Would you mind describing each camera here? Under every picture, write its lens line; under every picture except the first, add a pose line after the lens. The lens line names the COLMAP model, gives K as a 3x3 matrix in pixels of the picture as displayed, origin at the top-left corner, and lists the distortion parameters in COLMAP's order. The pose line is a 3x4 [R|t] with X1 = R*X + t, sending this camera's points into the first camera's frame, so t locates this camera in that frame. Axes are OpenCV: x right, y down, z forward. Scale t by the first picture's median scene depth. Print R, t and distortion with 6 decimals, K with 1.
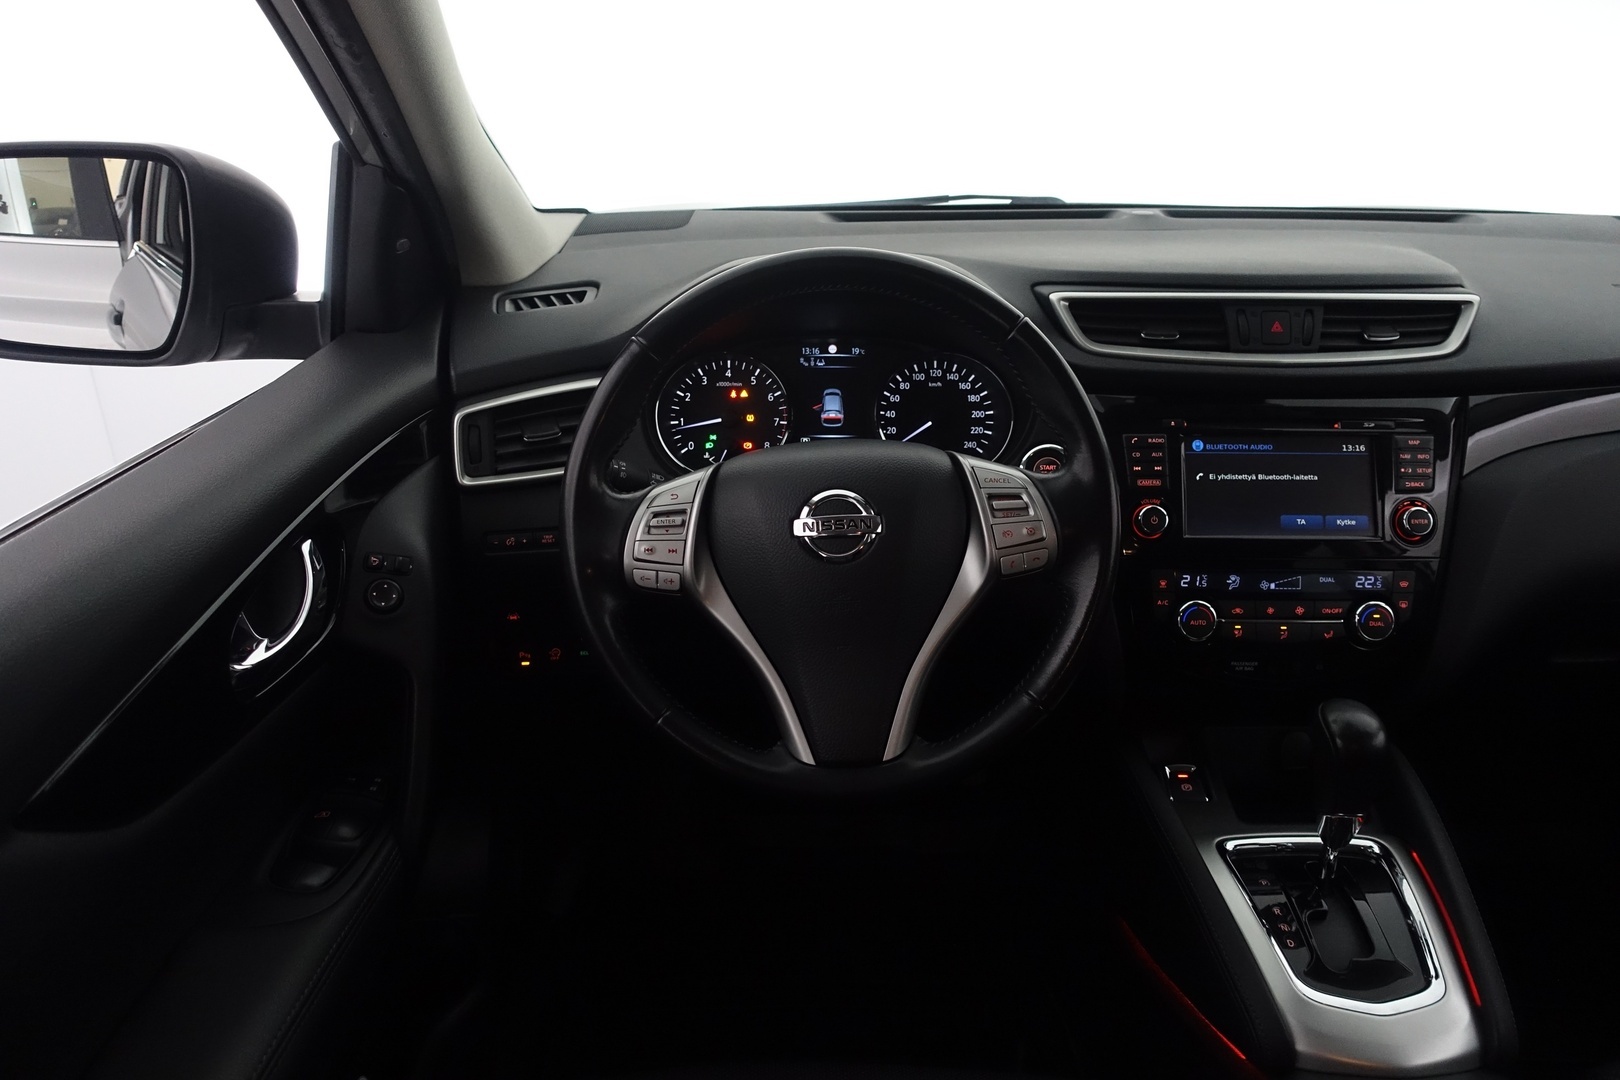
lens RADIAL K [[1126.5, 0, 803.5], [0, 1126.5, 540.6], [0, 0, 1]] dist [-0.008812, 0.004282]
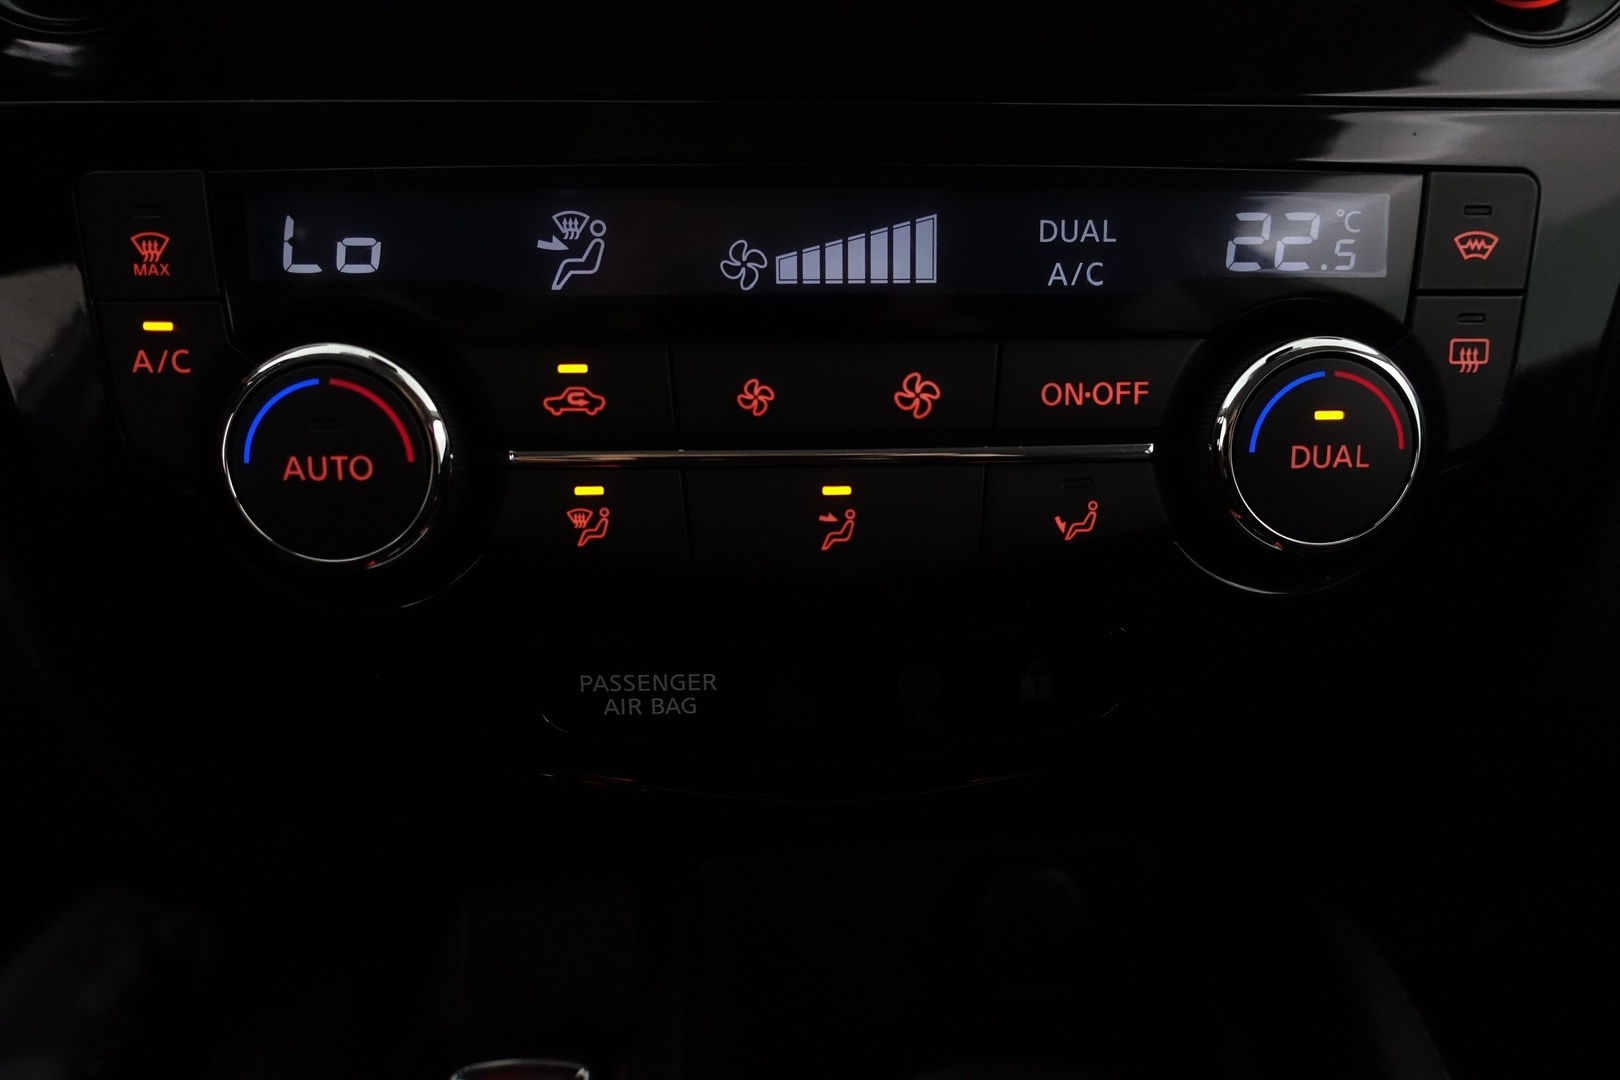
lens RADIAL K [[1126.5, 0, 811.2], [0, 1126.5, 541.7], [0, 0, 1]] dist [-0.008812, 0.004282]
pose [[0.998648, -0.022231, 0.046997, 0.411160], [0.017533, 0.995021, 0.098112, 0.067231], [-0.048944, -0.097155, 0.994065, 0.809498]]
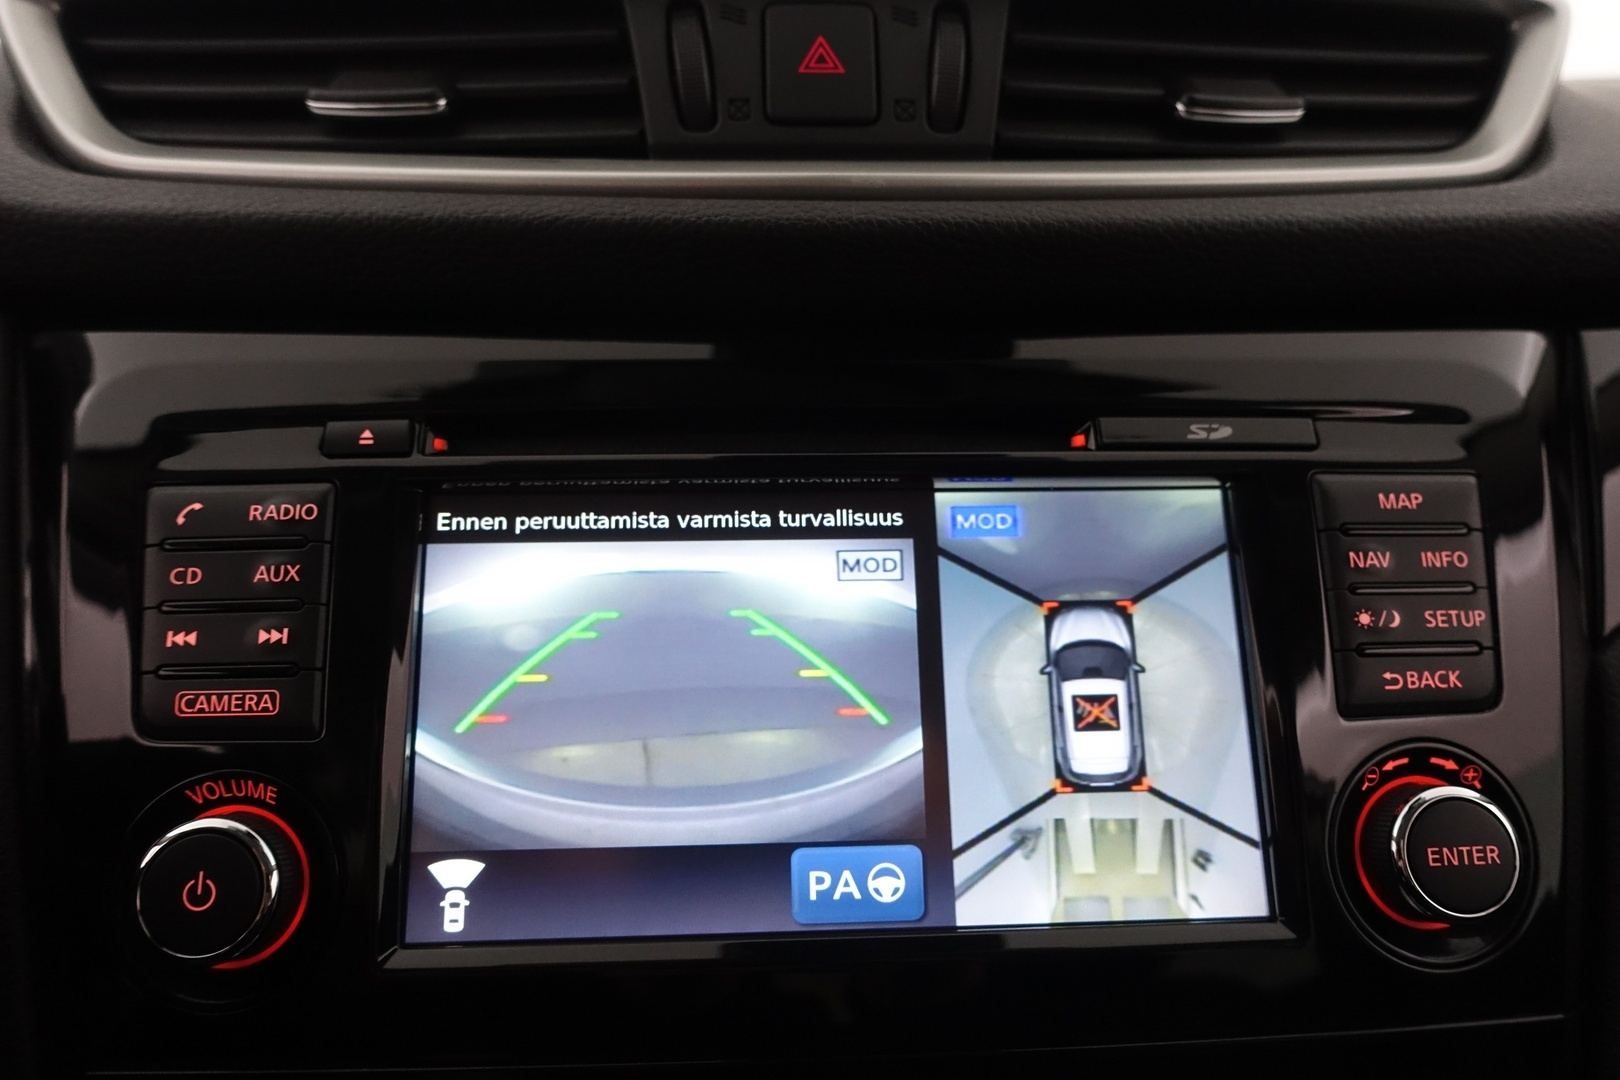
lens RADIAL K [[1126.5, 0, 809.7], [0, 1126.5, 538.6], [0, 0, 1]] dist [-0.008812, 0.004282]
pose [[0.998411, -0.017884, 0.053436, 0.406418], [0.025145, 0.990048, -0.138464, -0.049838], [-0.050428, 0.139587, 0.988925, 0.773860]]
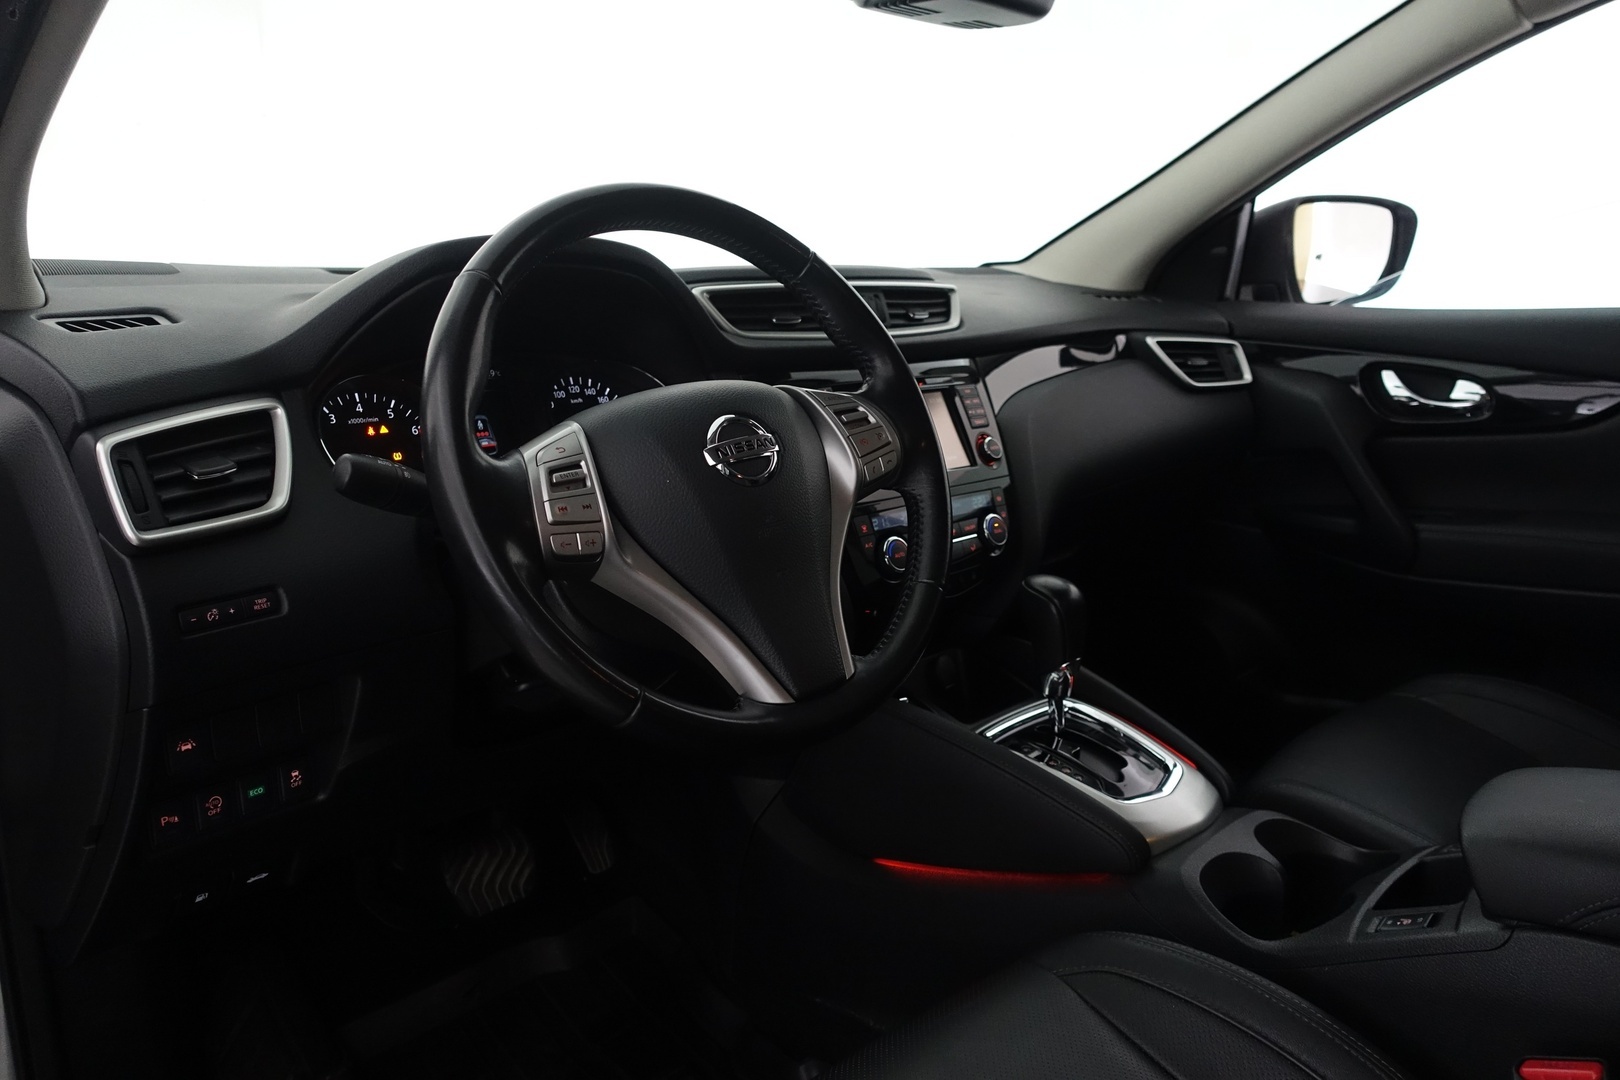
lens RADIAL K [[1126.5, 0, 800.5], [0, 1126.5, 550.4], [0, 0, 1]] dist [-0.008812, 0.004282]
pose [[0.724617, -0.166609, 0.668709, -0.457722], [0.284081, 0.956273, -0.069576, 0.116104], [-0.627876, 0.240384, 0.740262, 0.233270]]
